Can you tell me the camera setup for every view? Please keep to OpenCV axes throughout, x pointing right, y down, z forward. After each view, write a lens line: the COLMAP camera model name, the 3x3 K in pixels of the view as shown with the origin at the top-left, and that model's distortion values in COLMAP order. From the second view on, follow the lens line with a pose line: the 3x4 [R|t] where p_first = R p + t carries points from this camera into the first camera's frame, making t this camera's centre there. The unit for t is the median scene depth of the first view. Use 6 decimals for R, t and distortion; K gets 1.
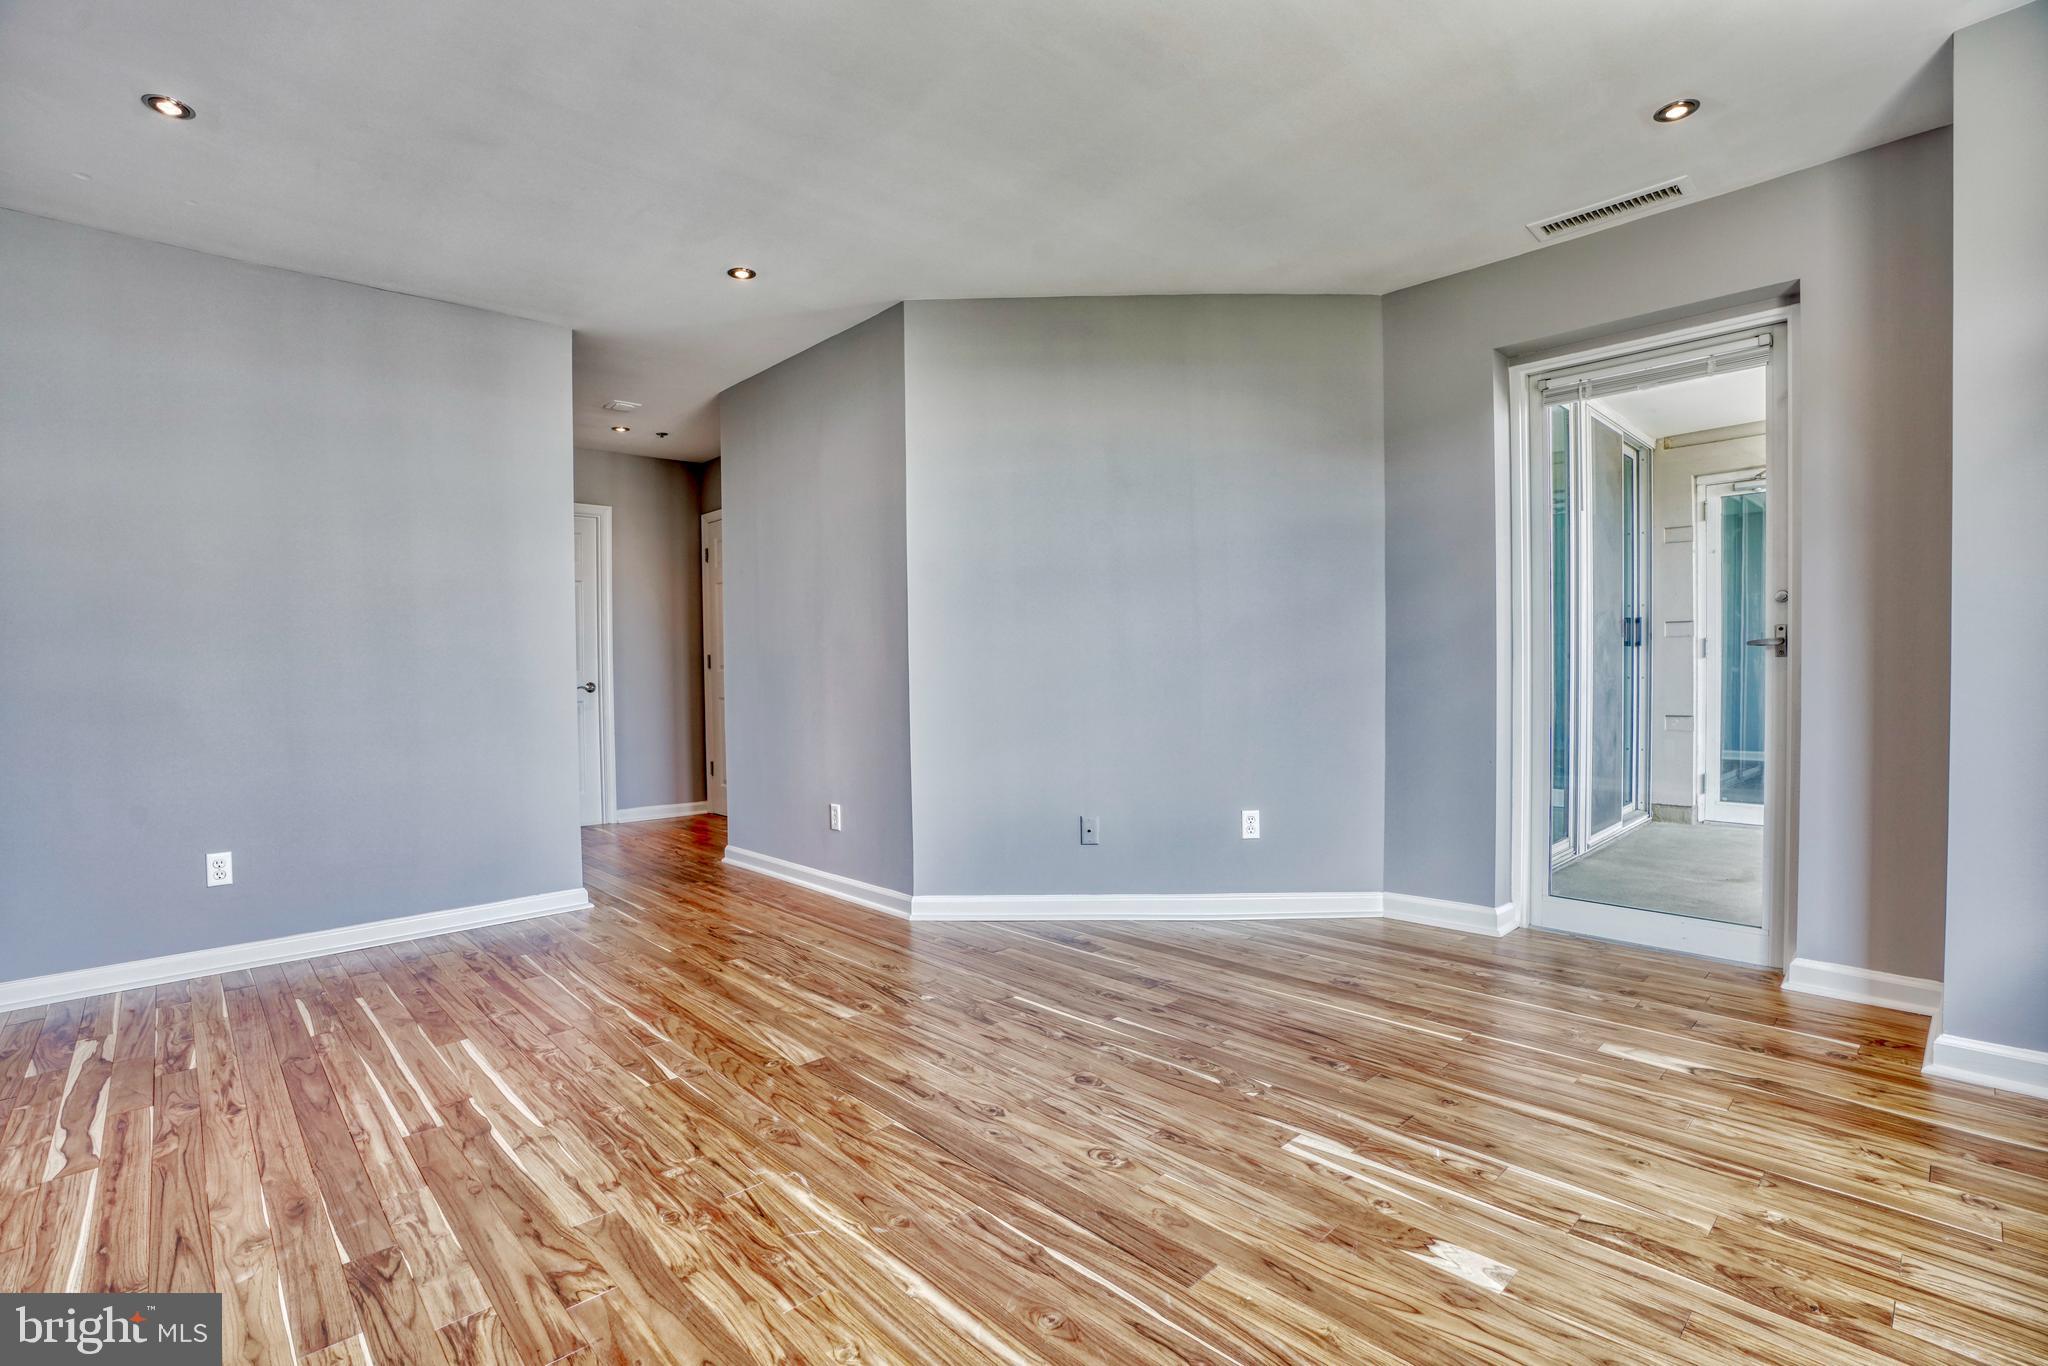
lens RADIAL K [[944.4, 0, 1005.5], [0, 944.4, 678.5], [0, 0, 1]] dist [-0.066072, 0.023708]
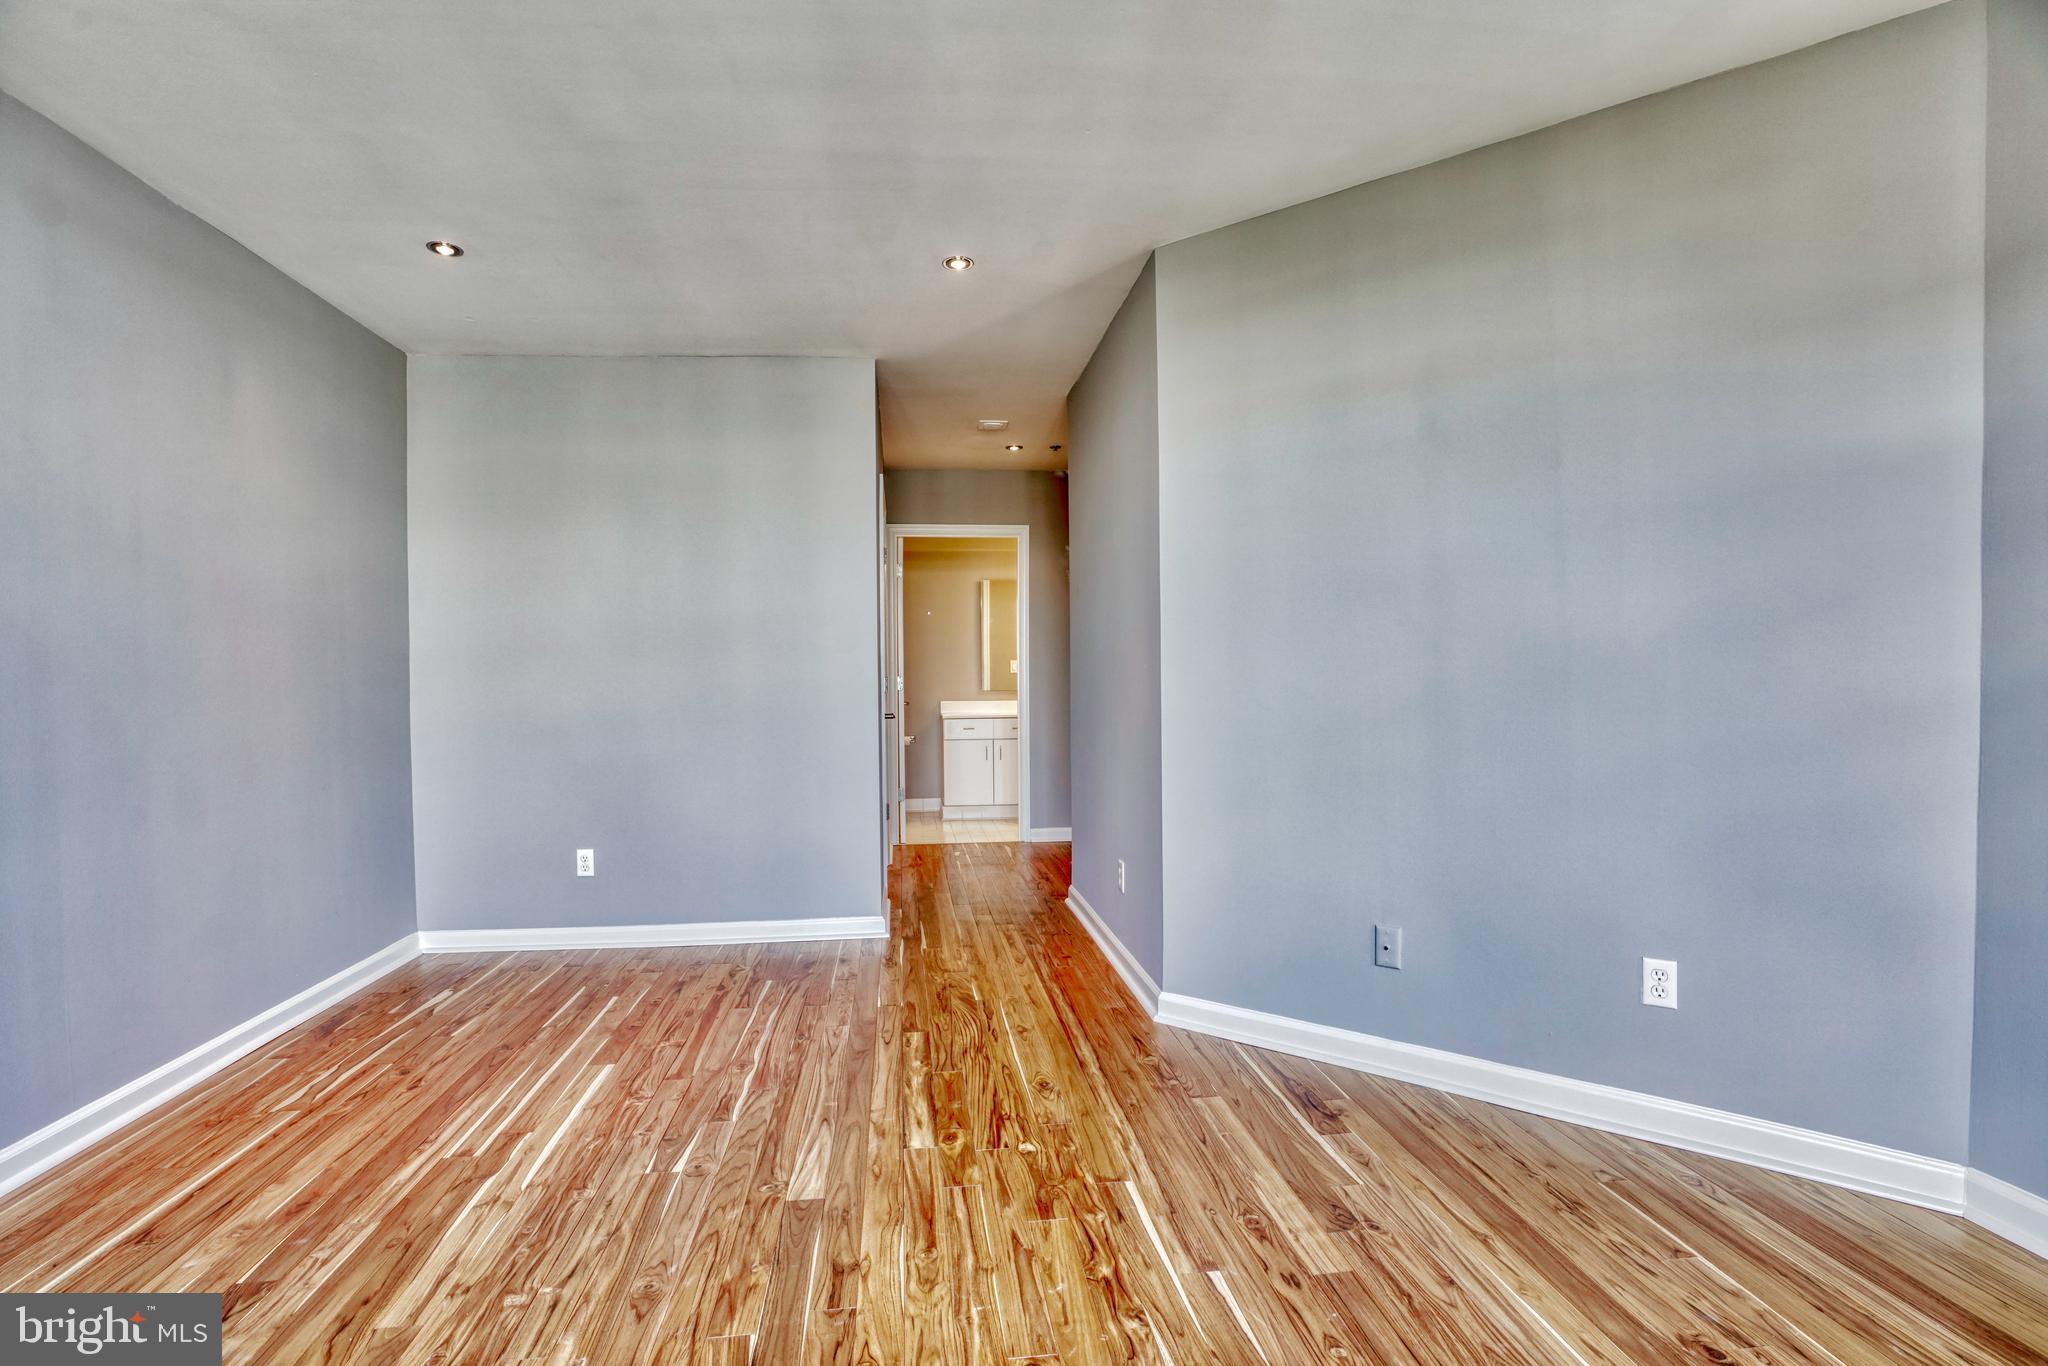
lens RADIAL K [[944.4, 0, 1003.6], [0, 944.4, 682.3], [0, 0, 1]] dist [-0.066072, 0.023708]
pose [[0.805423, 0.010435, -0.592609, 0.386119], [-0.008792, 0.999945, 0.005659, -0.051817], [0.592636, 0.000652, 0.805470, 0.408024]]
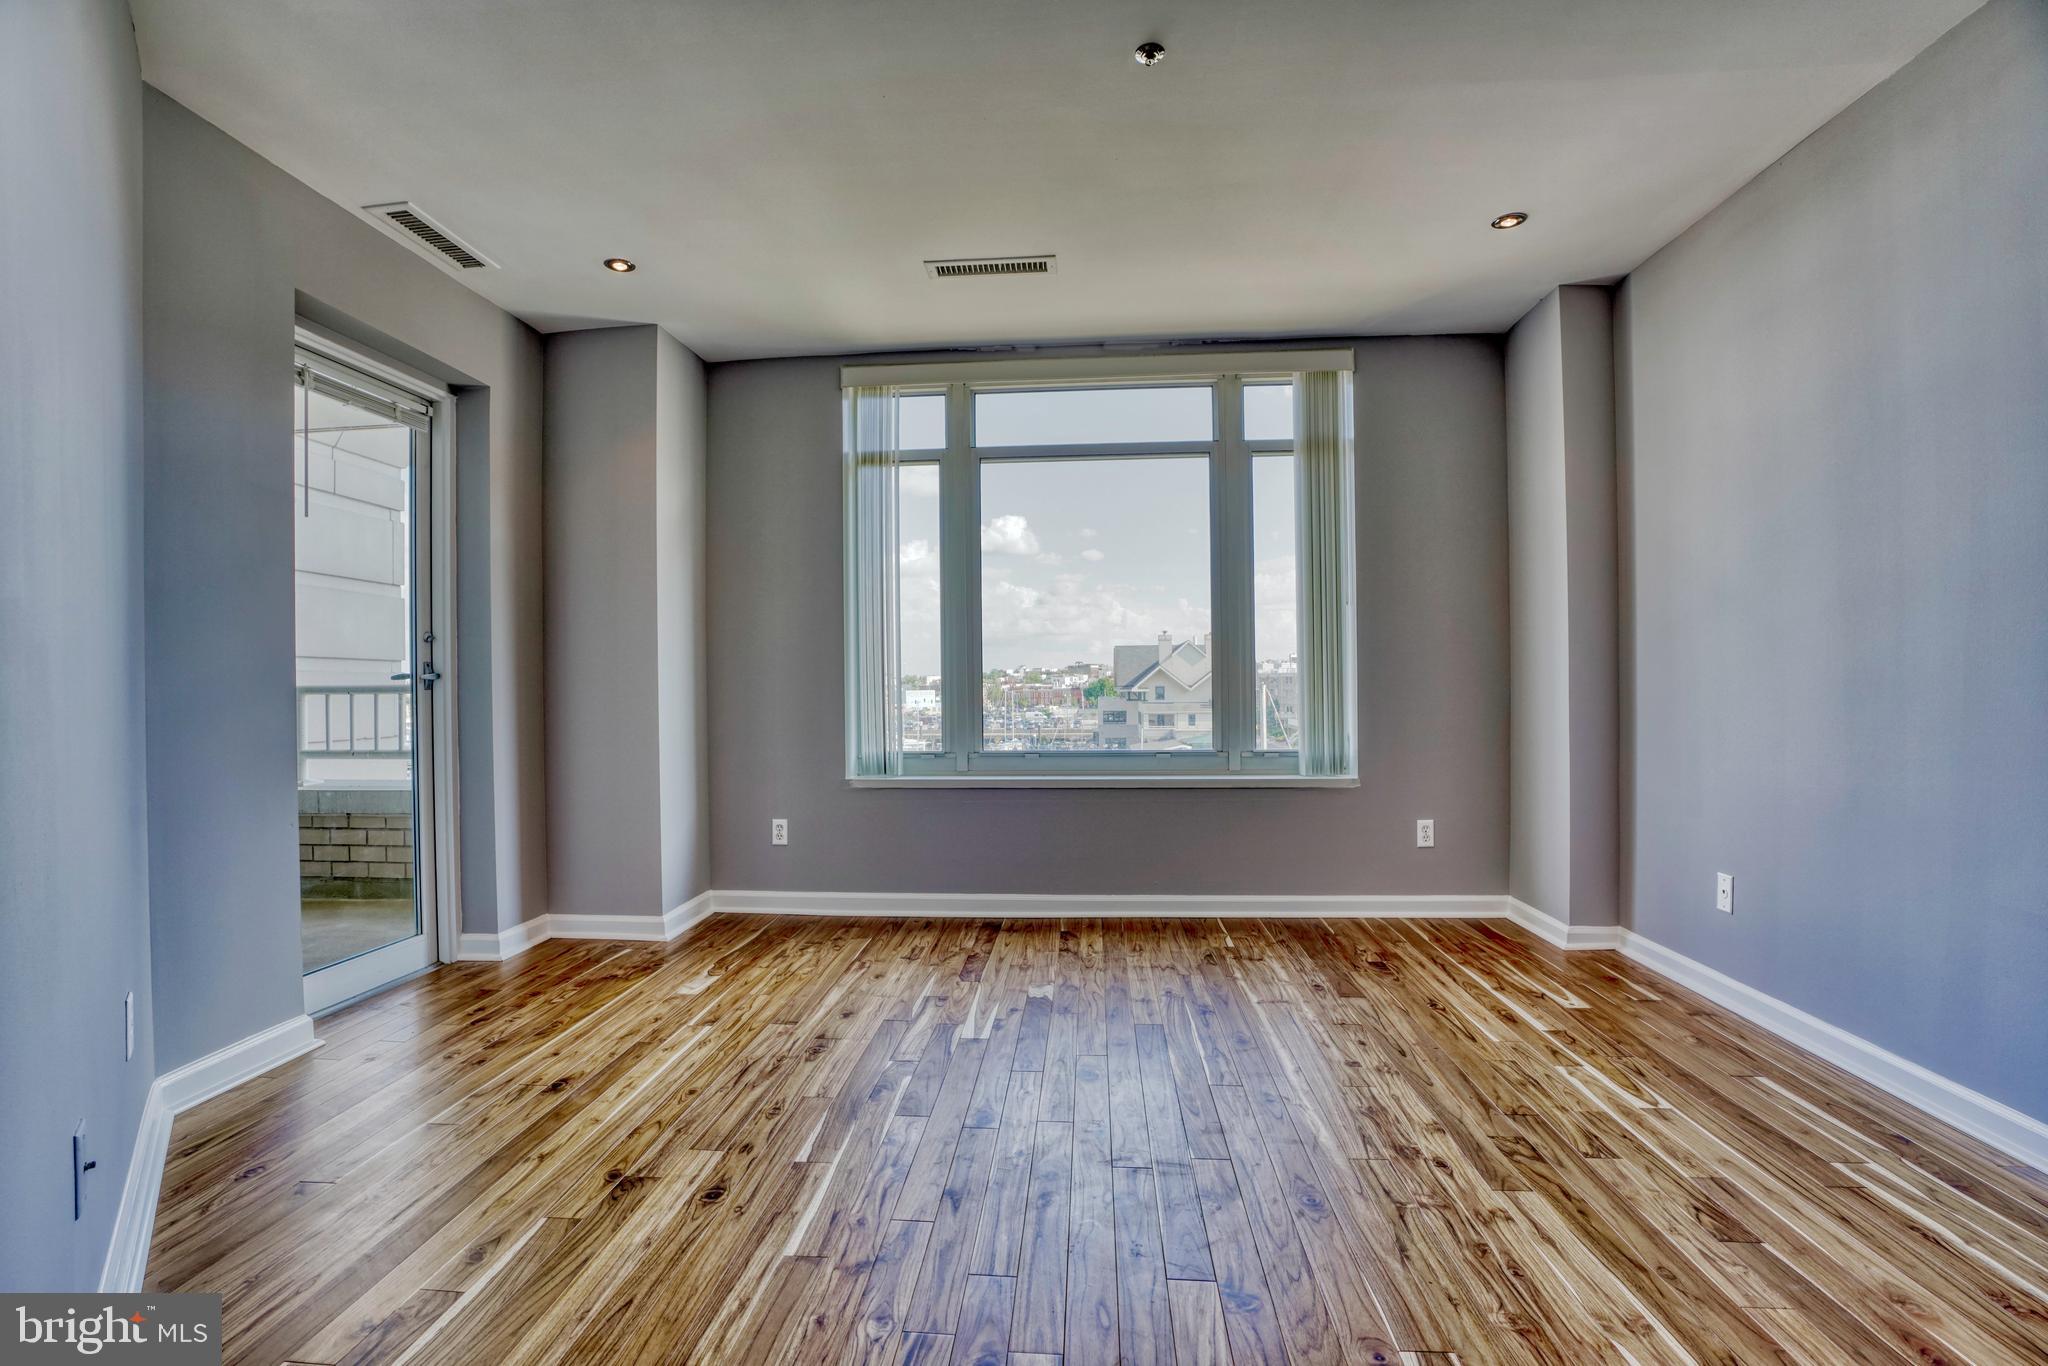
lens RADIAL K [[944.4, 0, 1003.9], [0, 944.4, 695.3], [0, 0, 1]] dist [-0.066072, 0.023708]
pose [[-0.669896, 0.012346, 0.742352, -0.557263], [0.026772, 0.999613, 0.007534, -0.007960], [-0.741972, 0.024921, -0.669967, 1.403841]]
